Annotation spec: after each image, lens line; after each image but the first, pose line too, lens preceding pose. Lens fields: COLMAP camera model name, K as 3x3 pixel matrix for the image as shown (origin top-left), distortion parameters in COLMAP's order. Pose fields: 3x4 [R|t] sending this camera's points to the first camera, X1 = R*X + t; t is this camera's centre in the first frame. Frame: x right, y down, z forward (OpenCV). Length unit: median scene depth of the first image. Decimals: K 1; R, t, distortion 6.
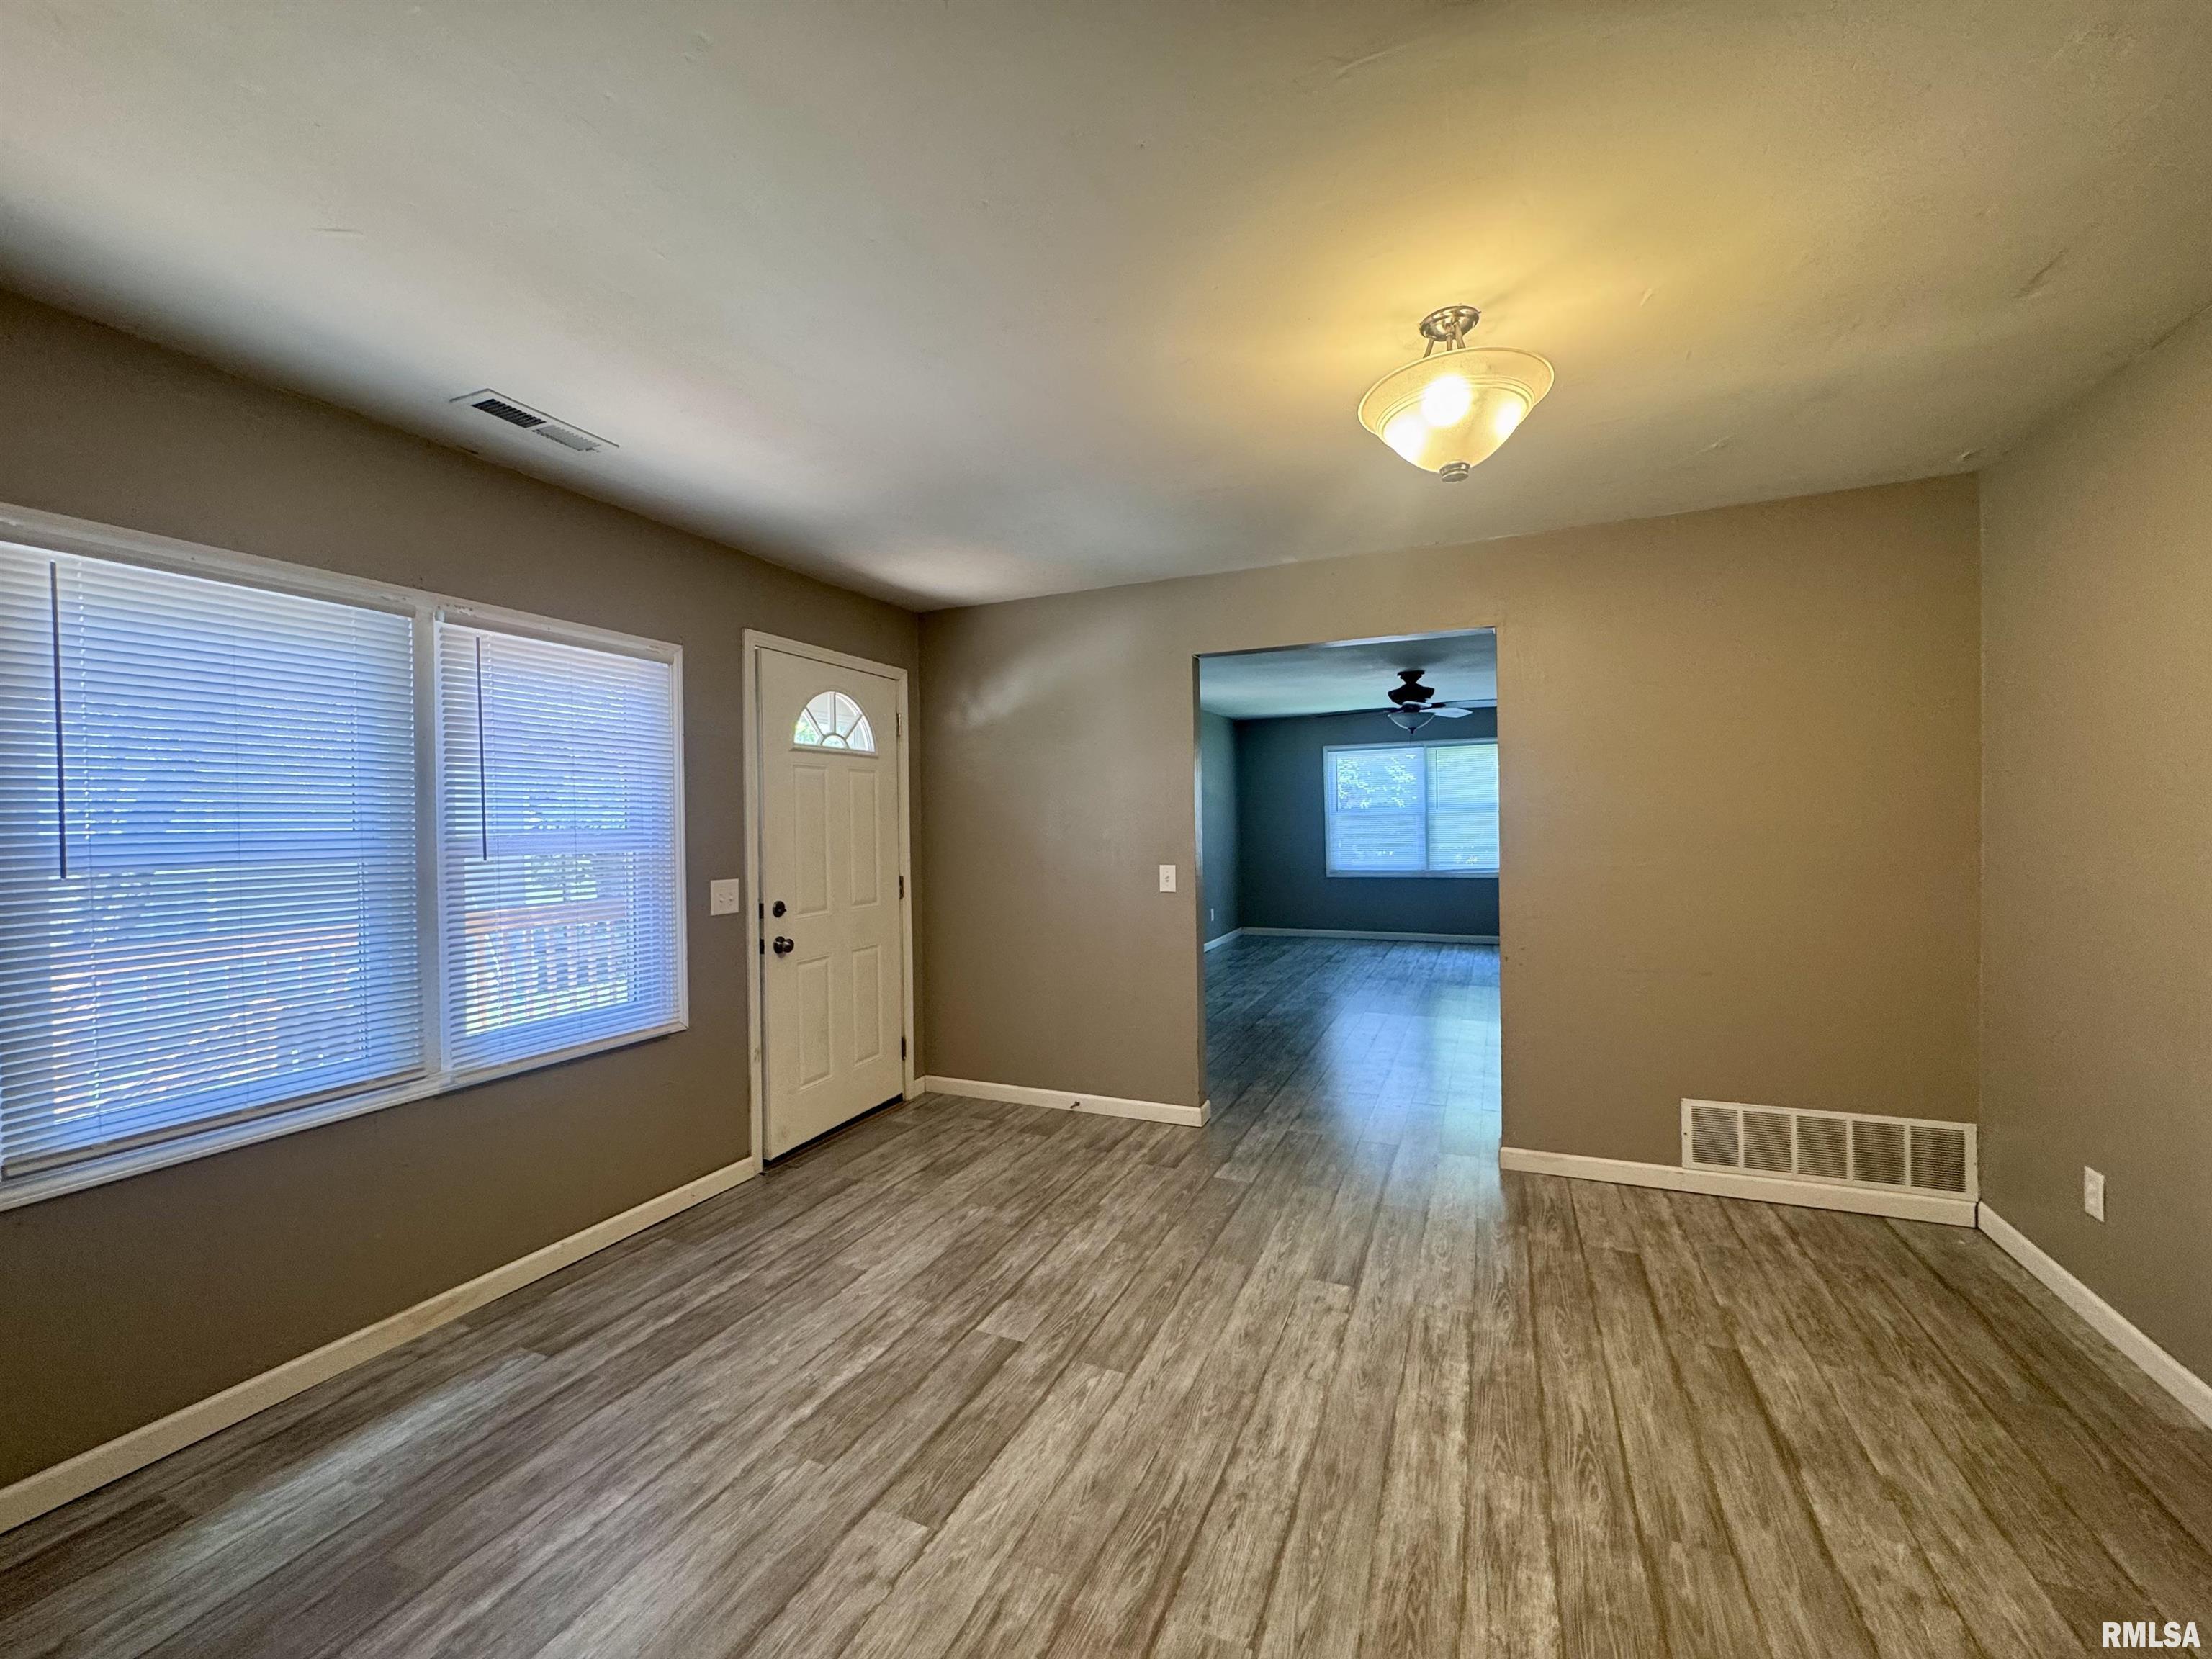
lens RADIAL K [[883.5, 0, 1105.7], [0, 883.5, 829.2], [0, 0, 1]] dist [-0.002904, 0.000415]
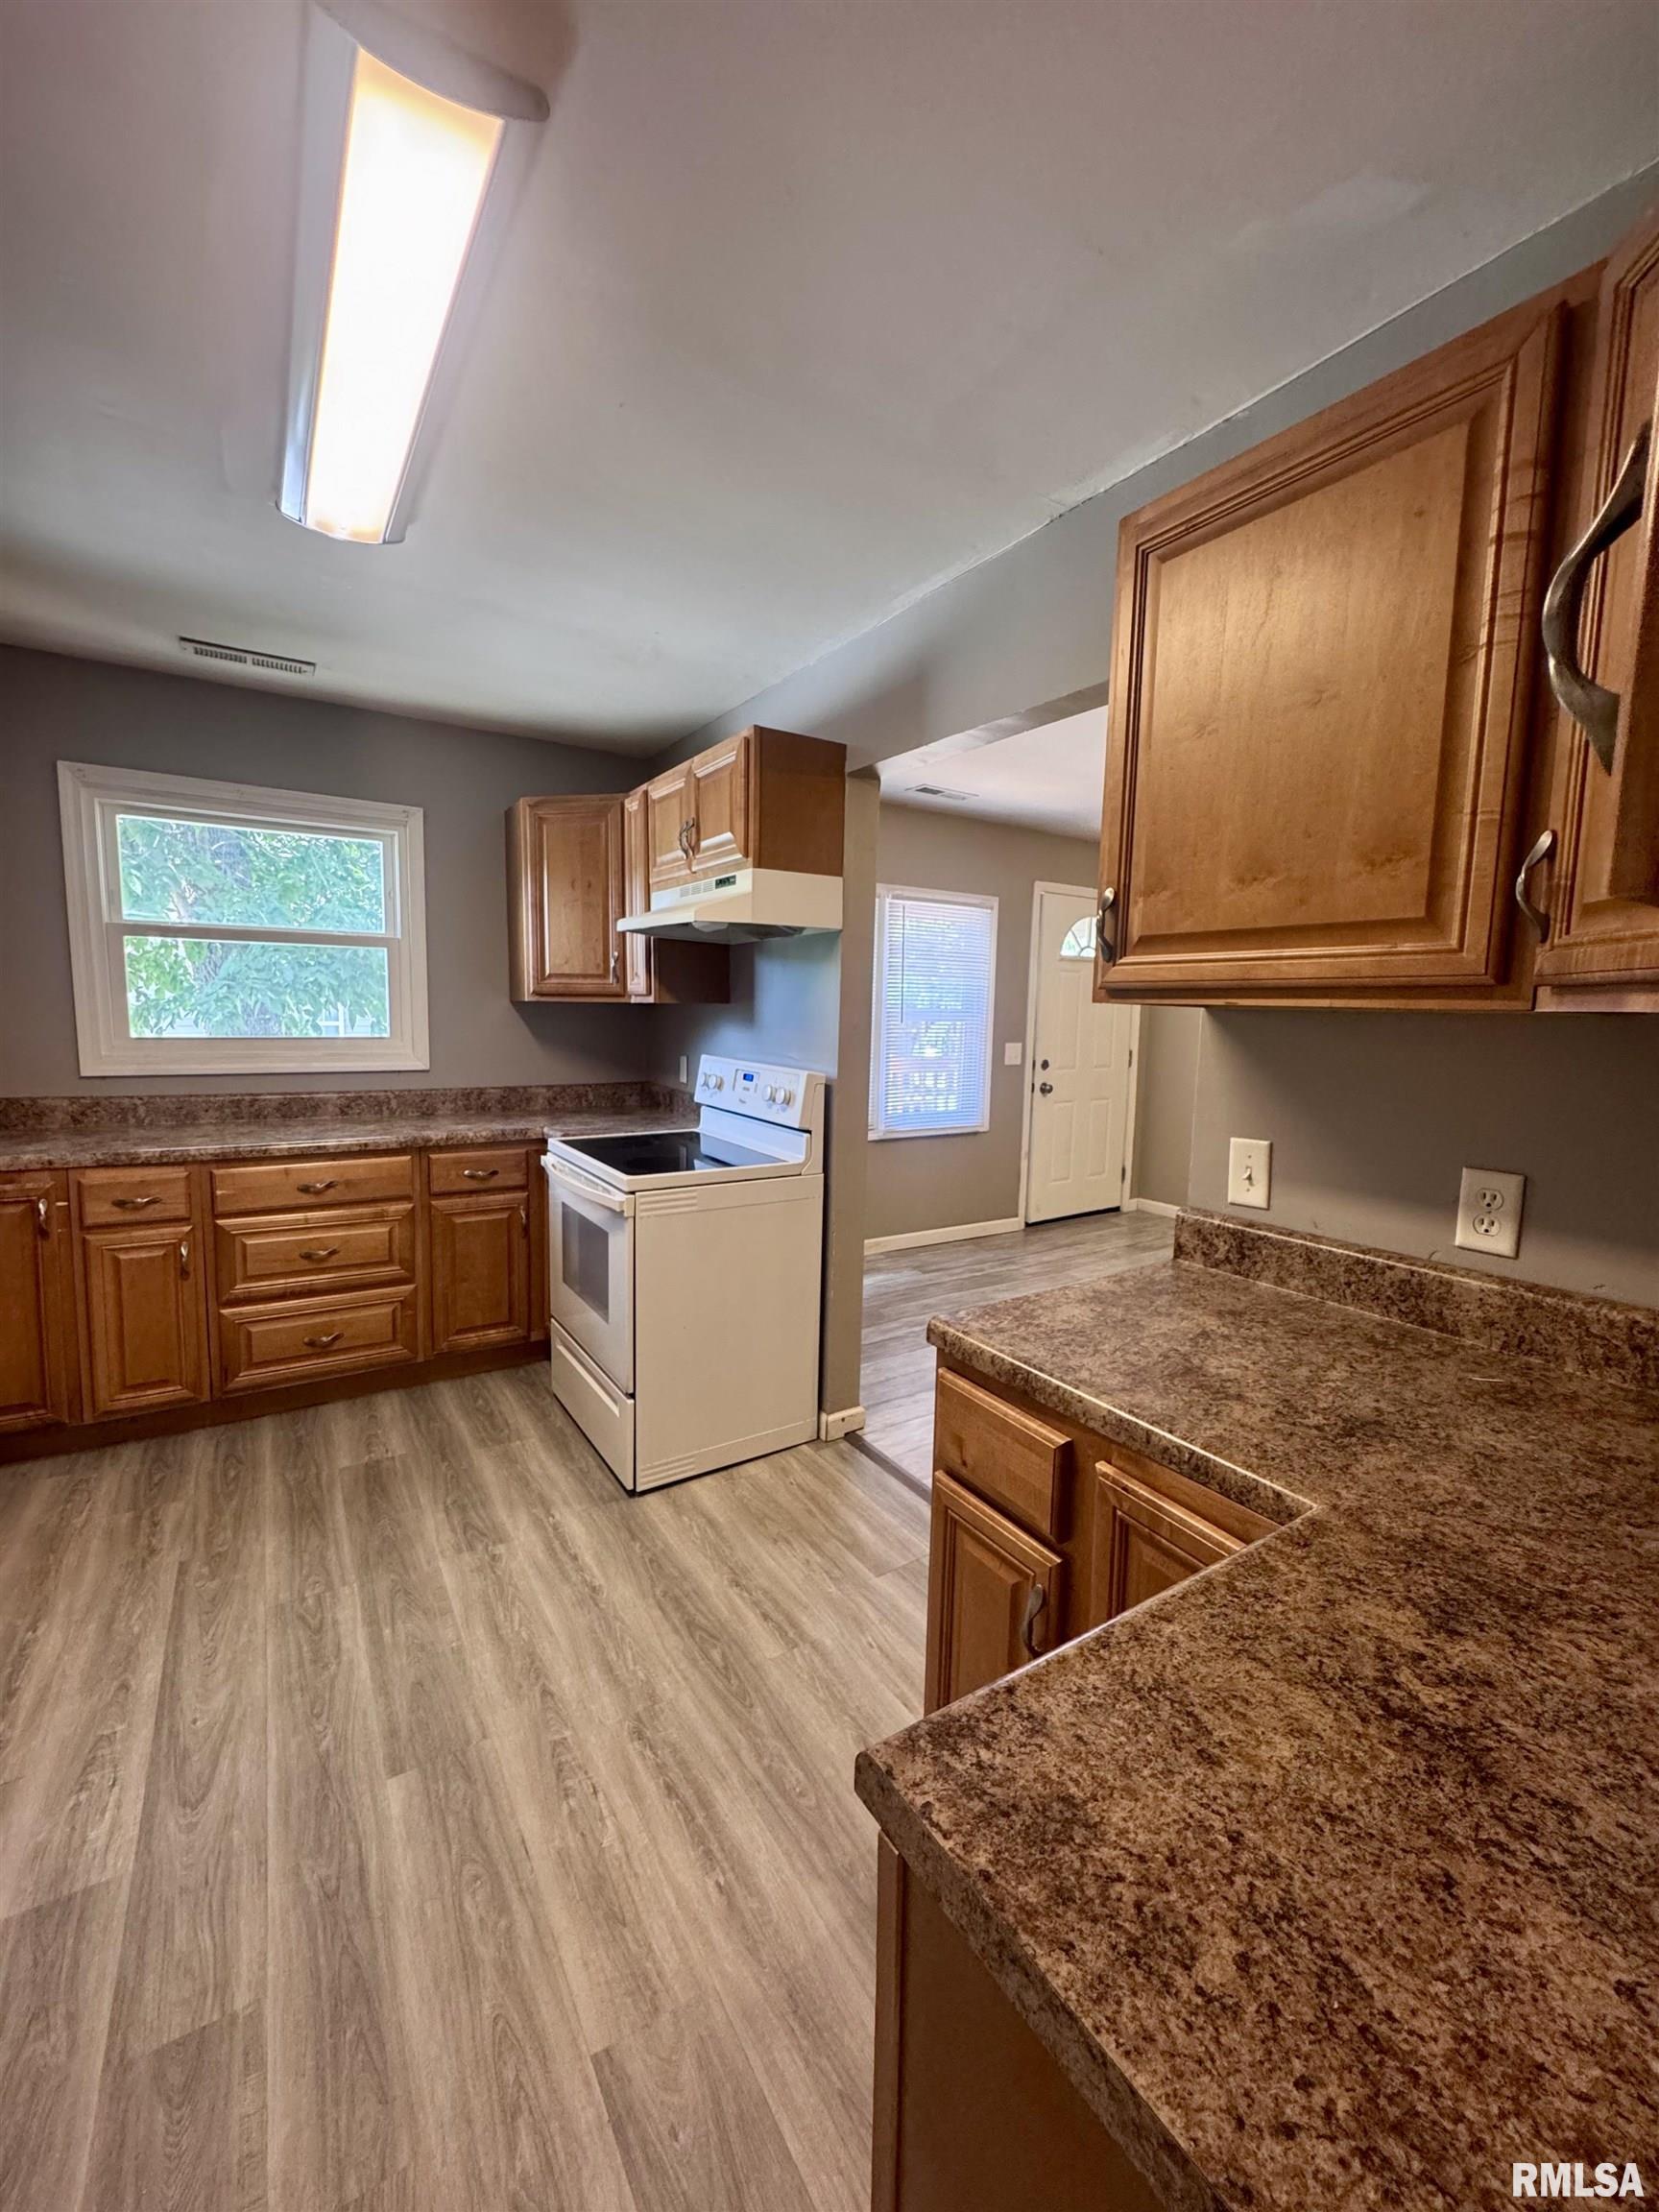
lens RADIAL K [[883.5, 0, 830.7], [0, 883.5, 1105.6], [0, 0, 1]] dist [-0.002904, 0.000415]
pose [[0.834654, 0.093424, -0.542794, 0.232158], [-0.036935, 0.992785, 0.114080, -0.001045], [0.549535, -0.075169, 0.832082, -0.710806]]
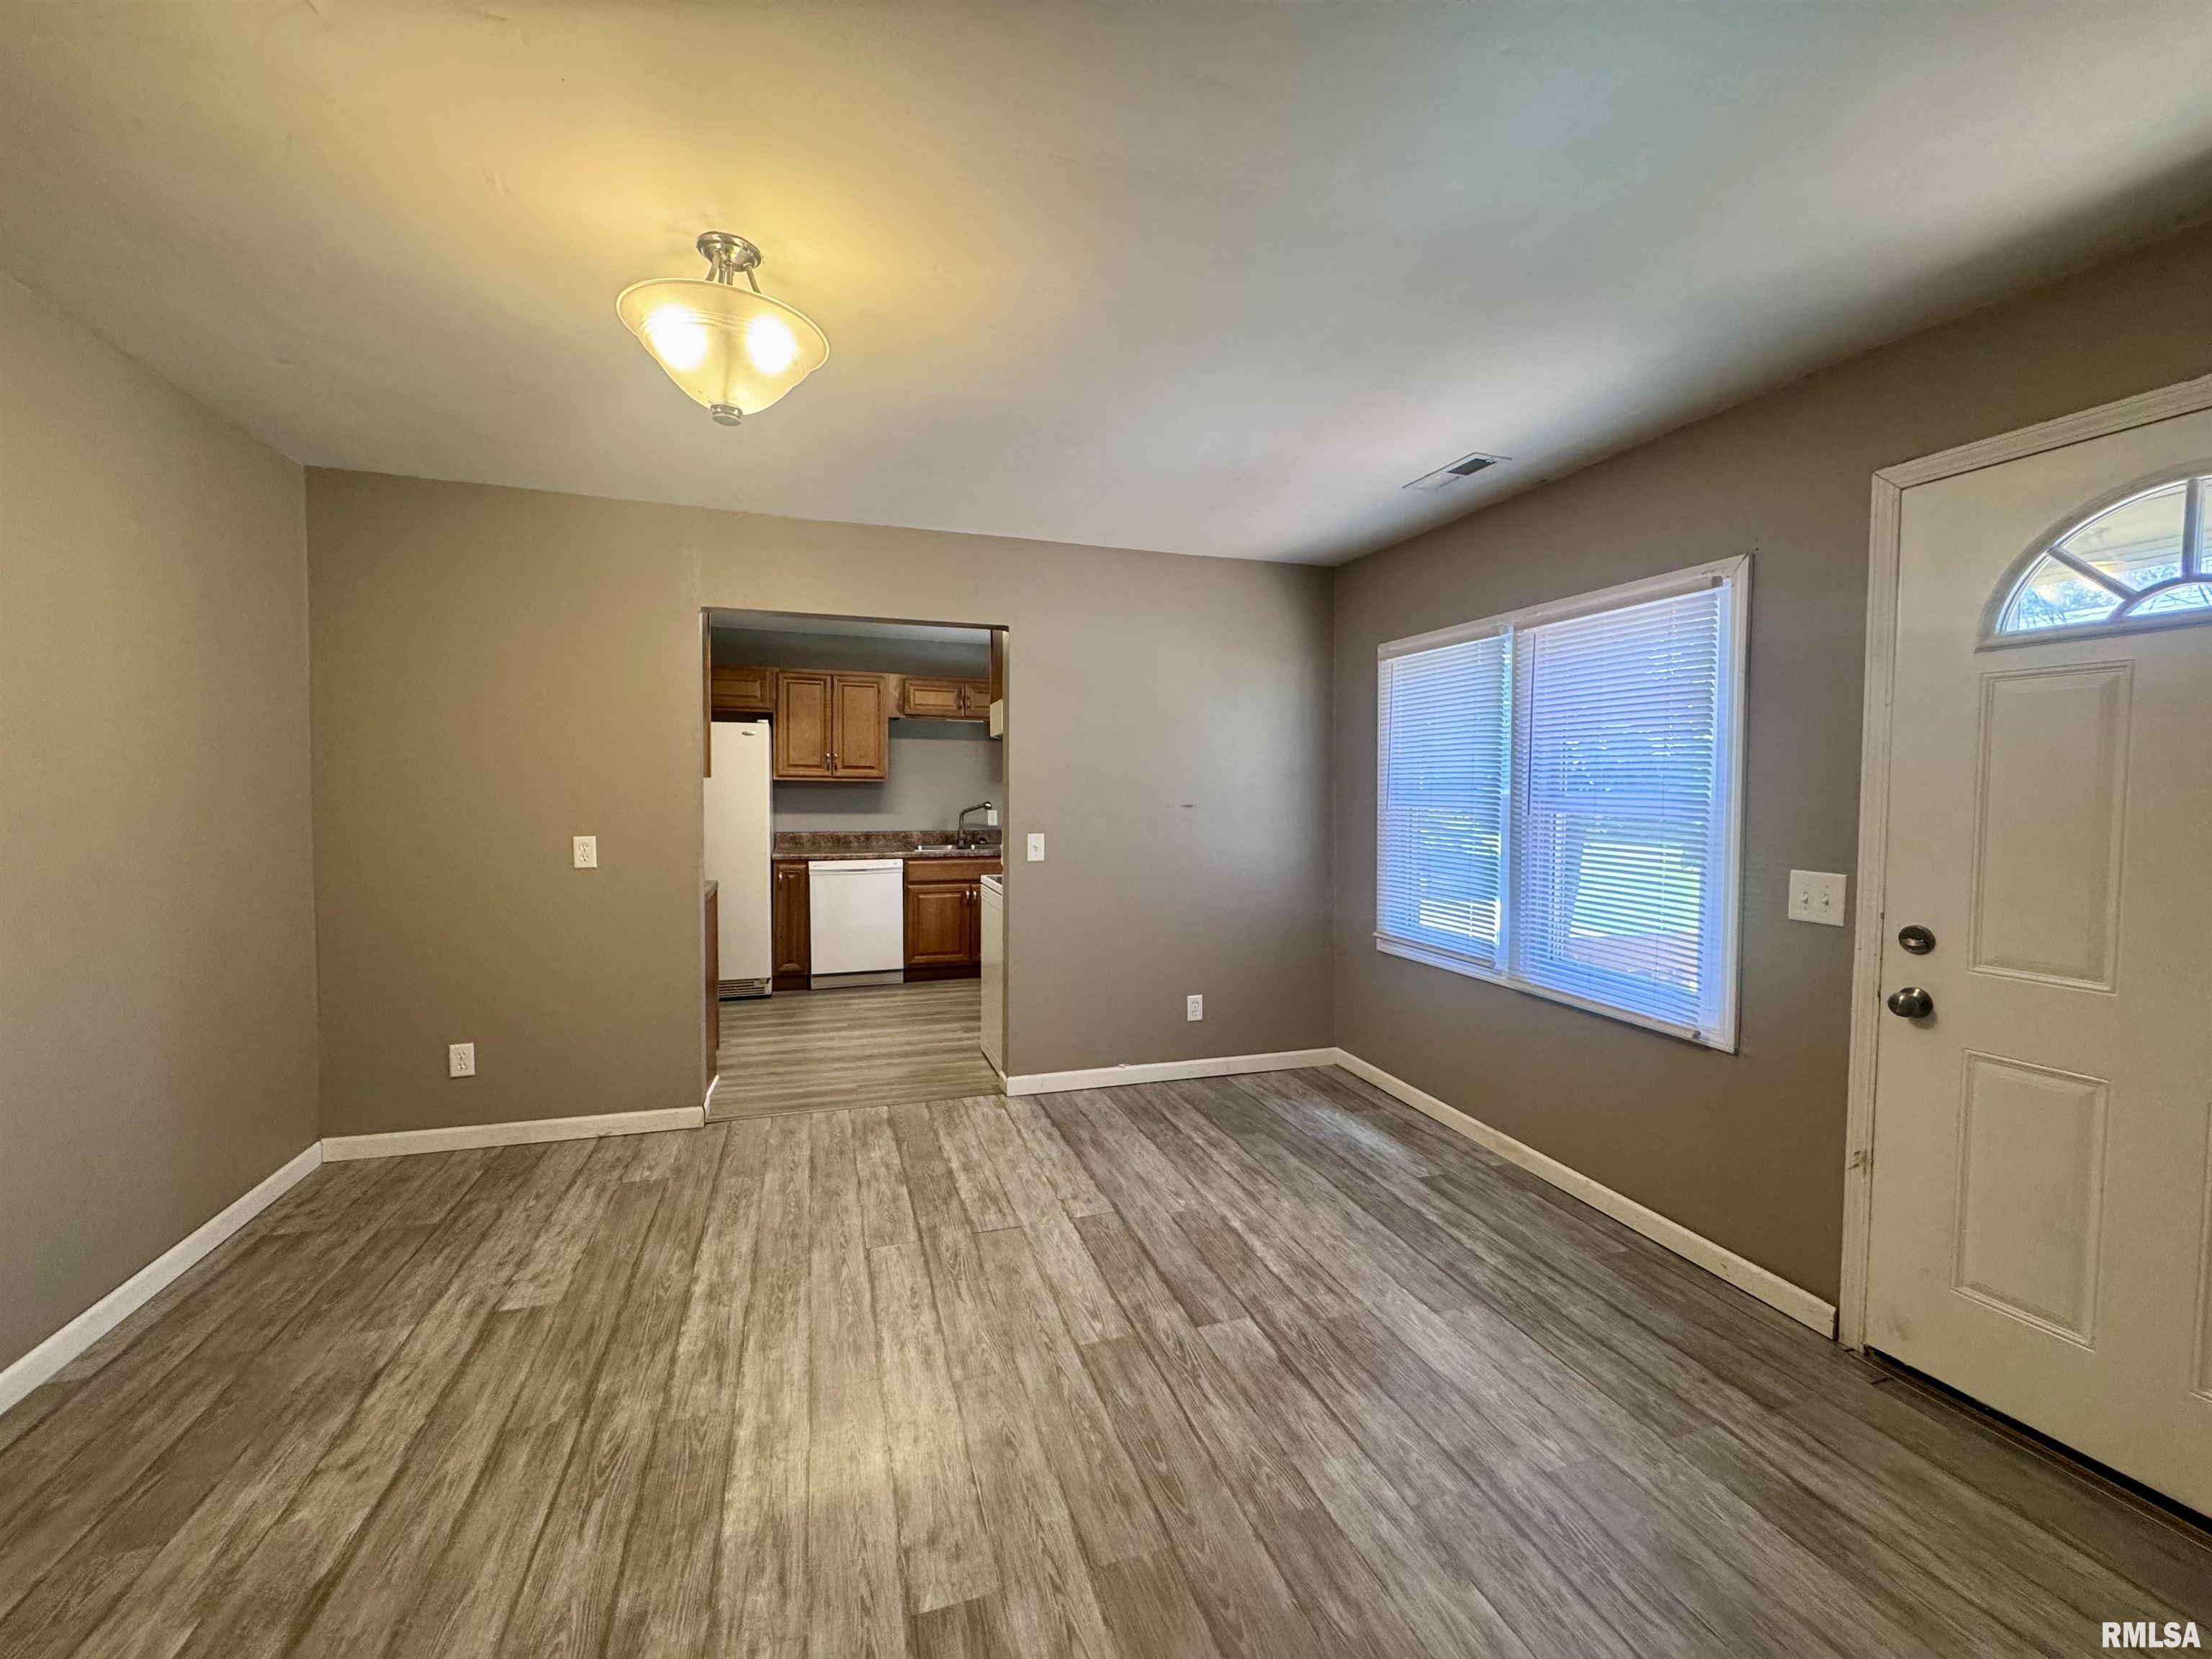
lens RADIAL K [[883.5, 0, 1100.1], [0, 883.5, 826.8], [0, 0, 1]] dist [-0.002904, 0.000415]
pose [[-0.748285, 0.035511, -0.662426, 0.578985], [-0.005652, 0.998189, 0.059895, -0.019213], [0.663353, 0.048563, -0.746729, 1.558865]]
